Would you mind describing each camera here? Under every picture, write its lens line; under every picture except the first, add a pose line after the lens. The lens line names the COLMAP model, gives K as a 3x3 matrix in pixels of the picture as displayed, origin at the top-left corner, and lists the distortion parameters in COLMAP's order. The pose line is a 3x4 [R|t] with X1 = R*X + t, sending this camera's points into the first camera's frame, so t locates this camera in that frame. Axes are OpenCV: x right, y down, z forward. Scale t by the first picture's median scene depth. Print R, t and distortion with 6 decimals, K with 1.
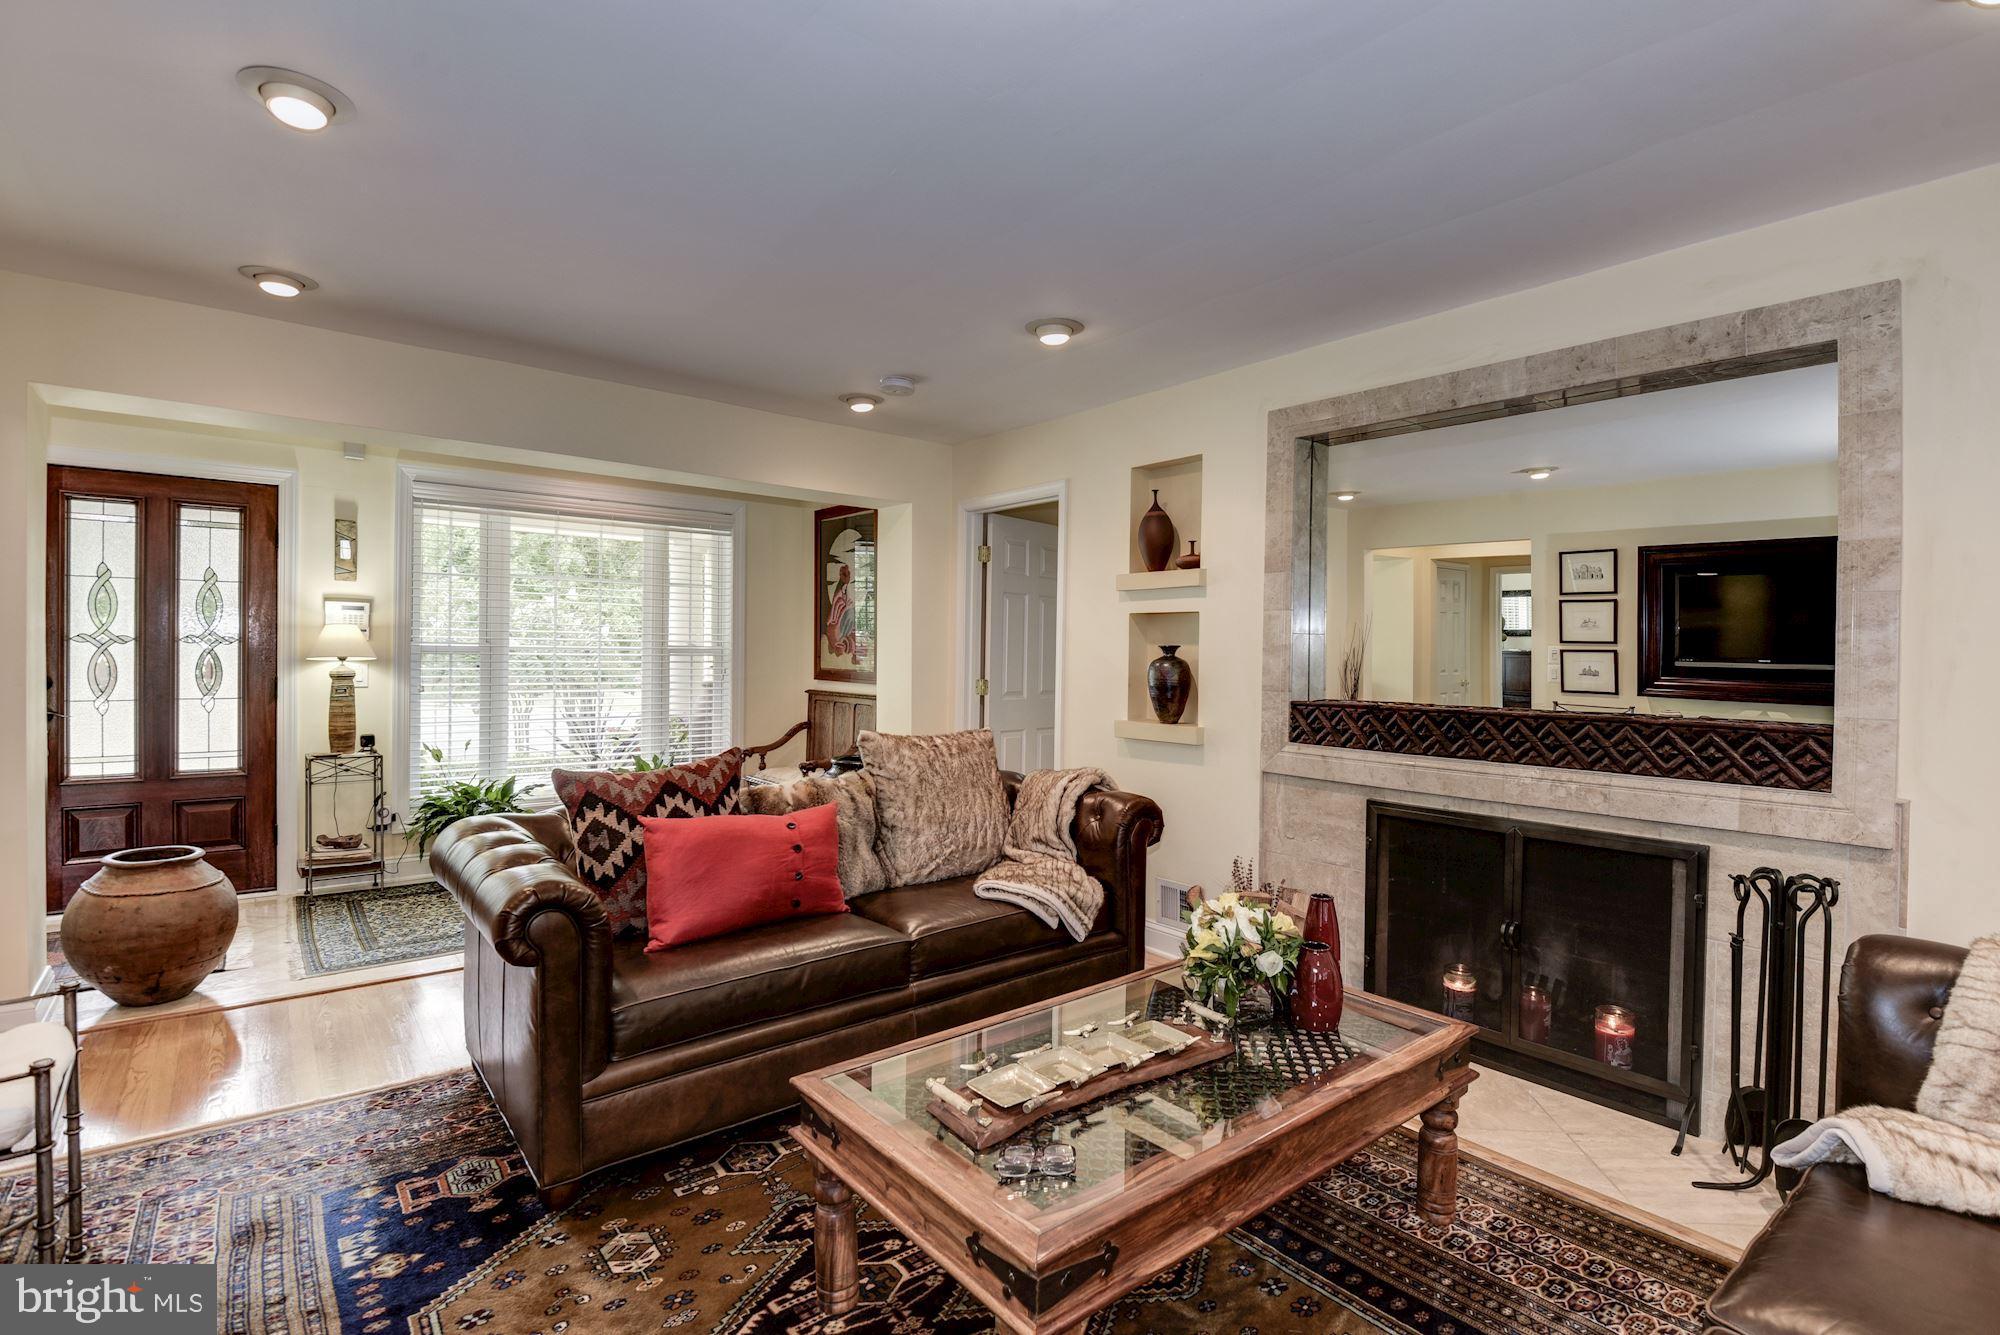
lens RADIAL K [[958.1, 0, 1006.6], [0, 958.1, 665.5], [0, 0, 1]] dist [-0.002239, -0.000771]
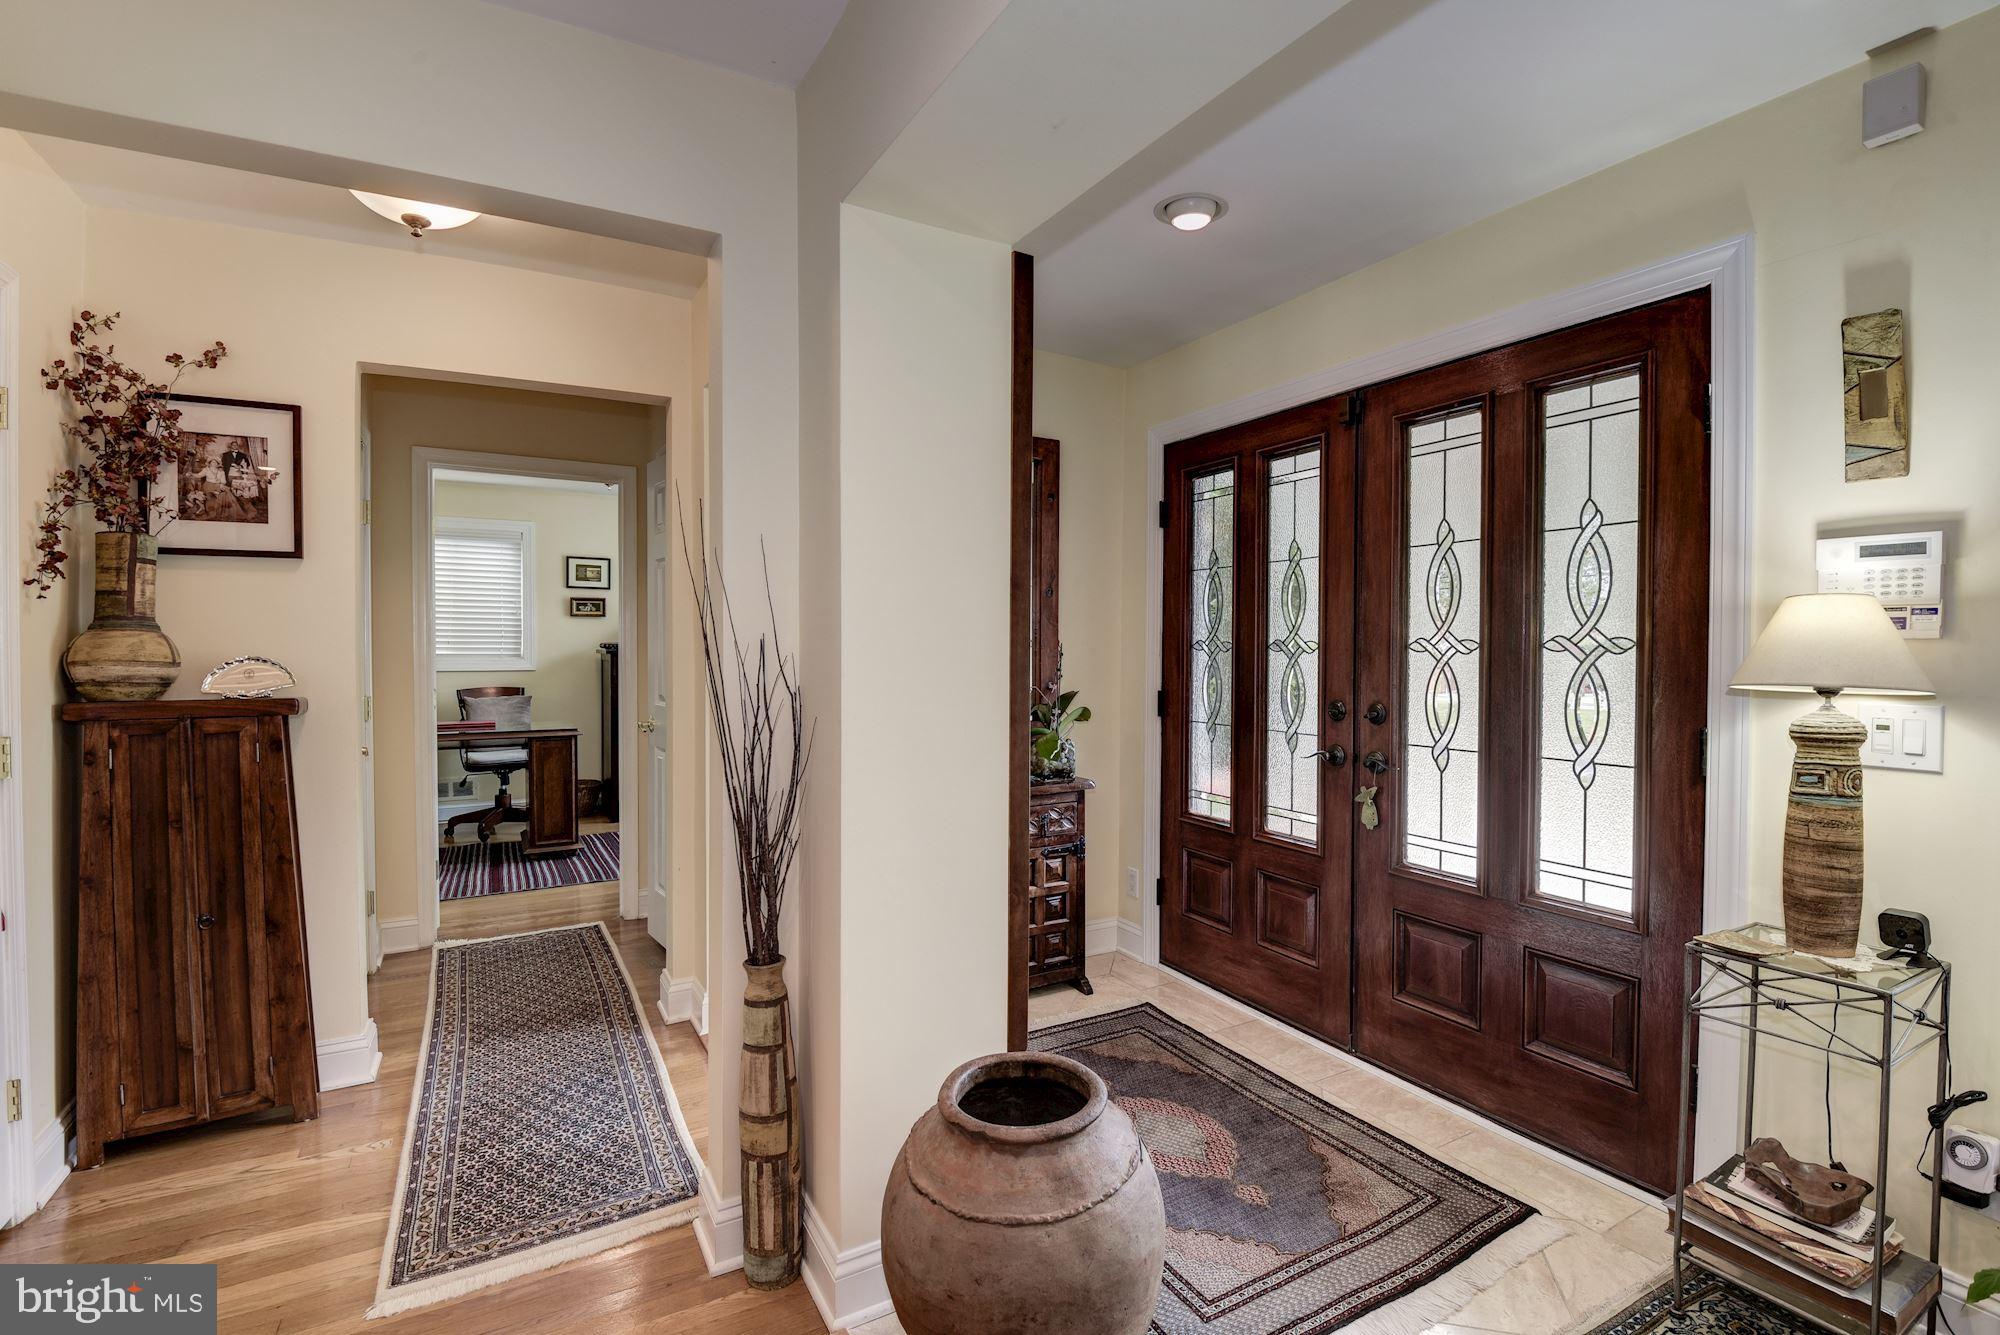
lens RADIAL K [[933.5, 0, 1002.7], [0, 933.5, 658.2], [0, 0, 1]] dist [0.000611, -0.006765]
pose [[-0.169007, -0.000643, -0.985615, -0.283198], [-0.013756, 0.999904, 0.001706, -0.015386], [0.985519, 0.013847, -0.168999, 0.734509]]
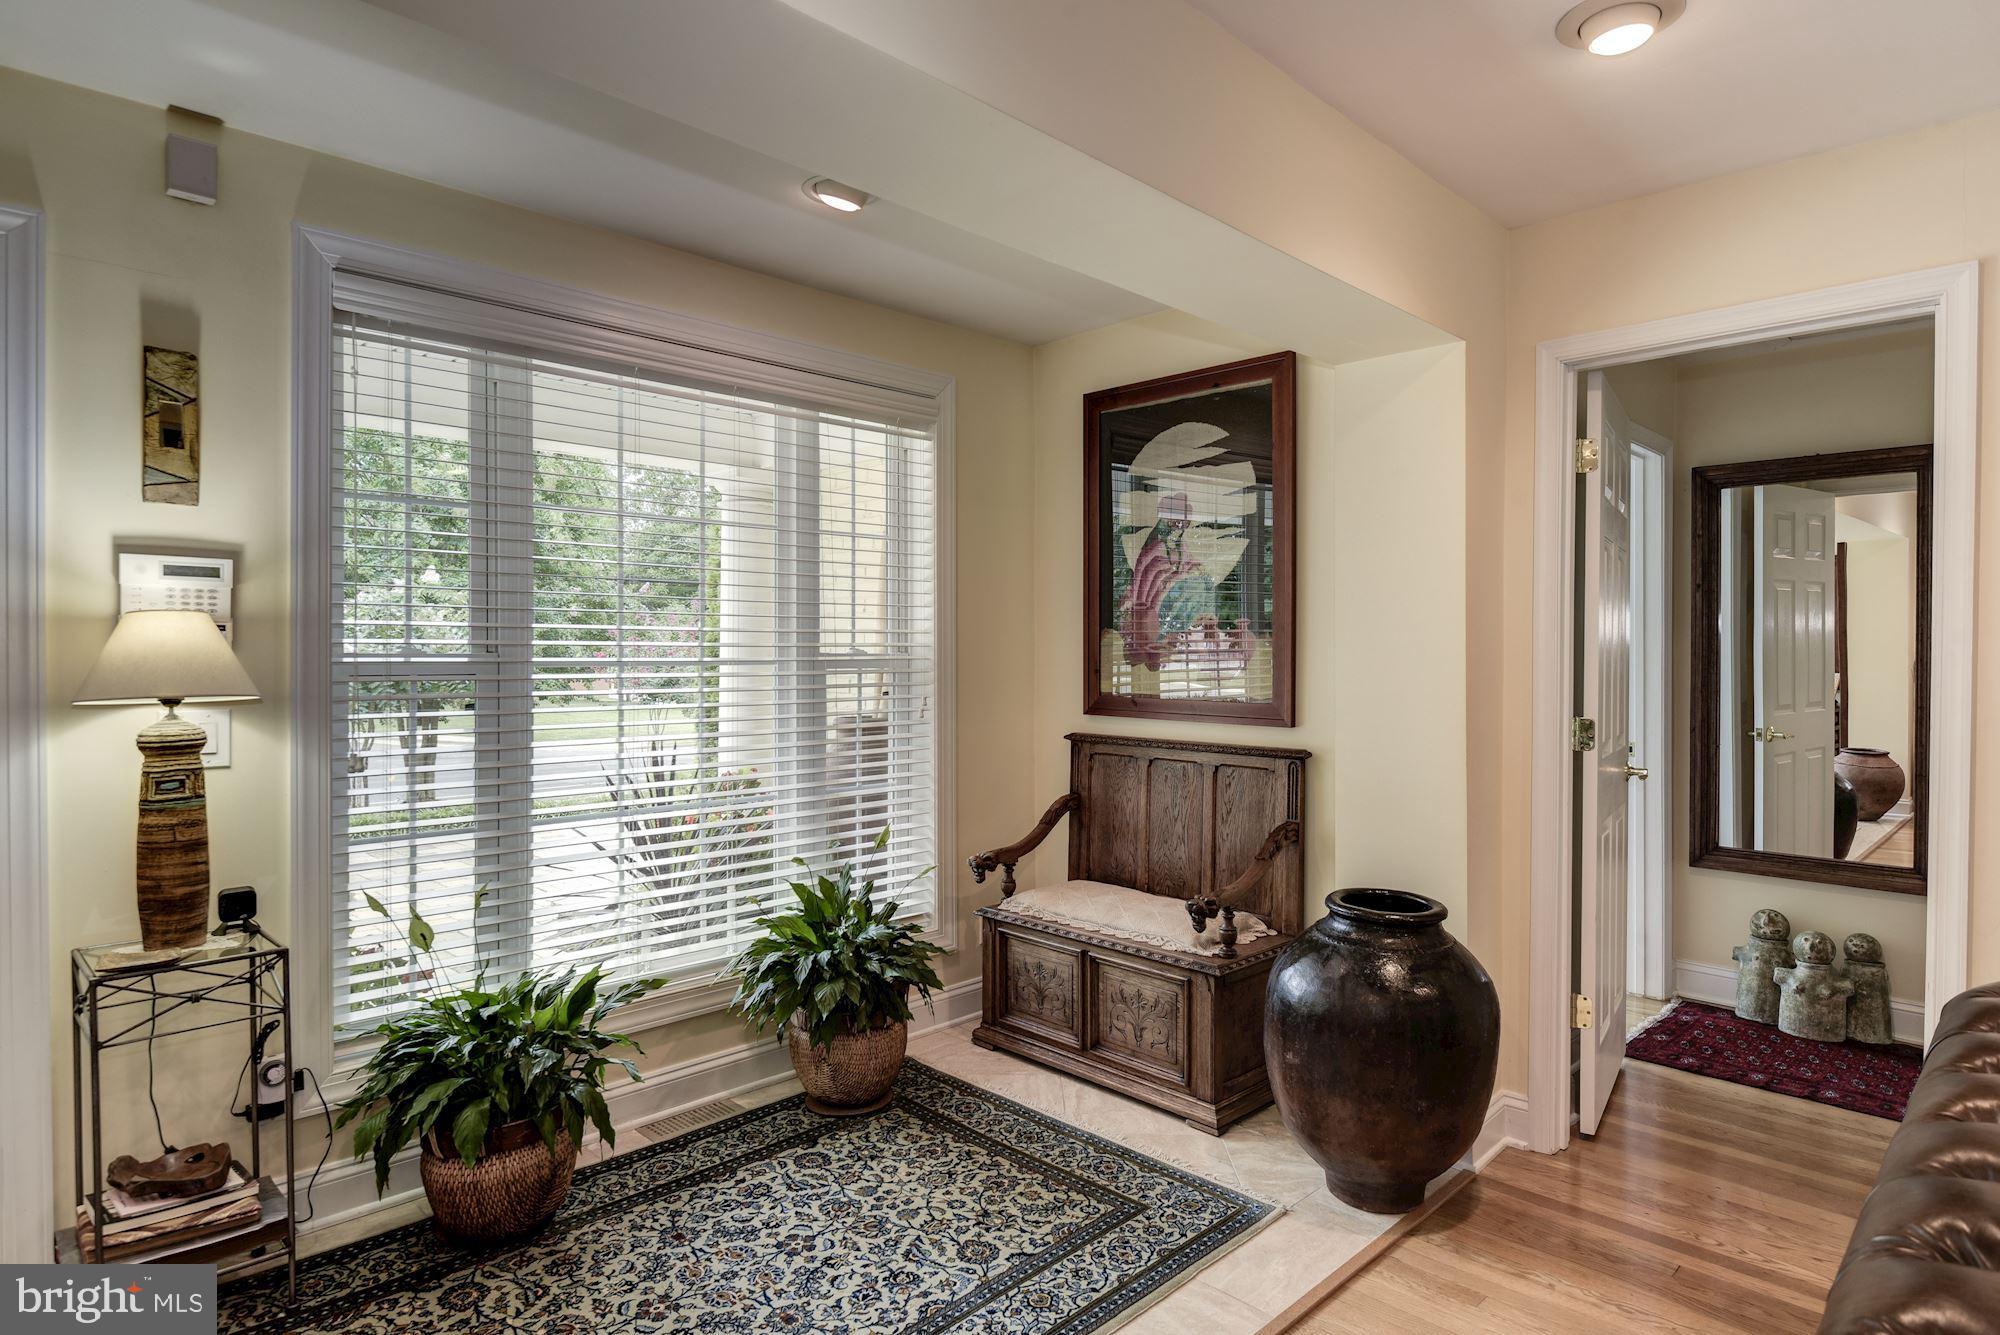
lens RADIAL K [[1122.5, 0, 1000.0], [0, 1122.5, 667.5], [0, 0, 1]] dist [-0.004919, 0.000466]
pose [[0.996135, -0.011678, 0.087056, -0.390725], [0.011529, 0.999931, 0.002219, -0.017247], [-0.087076, -0.001207, 0.996201, 0.508049]]
